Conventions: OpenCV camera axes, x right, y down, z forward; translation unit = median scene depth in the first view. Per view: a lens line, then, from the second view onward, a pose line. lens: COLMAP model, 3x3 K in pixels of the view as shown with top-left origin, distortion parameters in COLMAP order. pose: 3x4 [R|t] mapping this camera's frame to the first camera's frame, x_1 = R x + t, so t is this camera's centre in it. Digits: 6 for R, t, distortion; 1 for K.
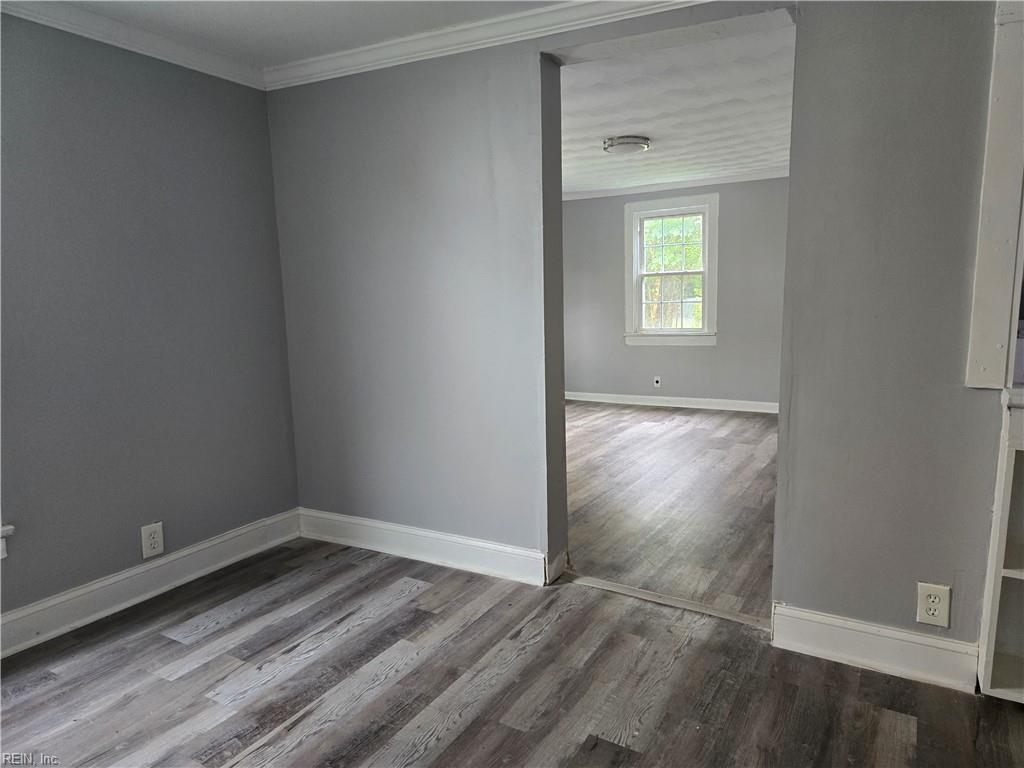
lens RADIAL K [[703.5, 0, 512.0], [0, 703.5, 384.0], [0, 0, 1]] dist [-0.004265, -0.000209]
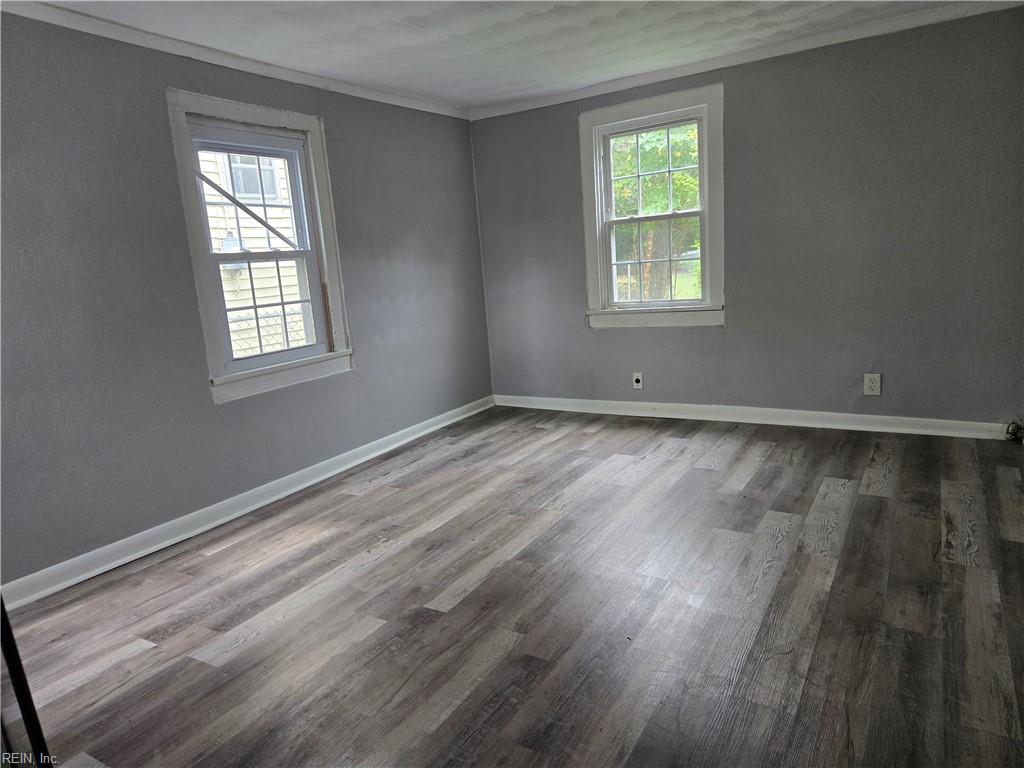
lens RADIAL K [[677.5, 0, 512.0], [0, 677.5, 384.0], [0, 0, 1]] dist [0.037362, -0.000155]
pose [[0.998633, -0.047425, -0.021966, 0.104265], [0.048671, 0.997003, 0.060131, -0.047179], [0.019049, -0.061117, 0.997949, 0.360979]]
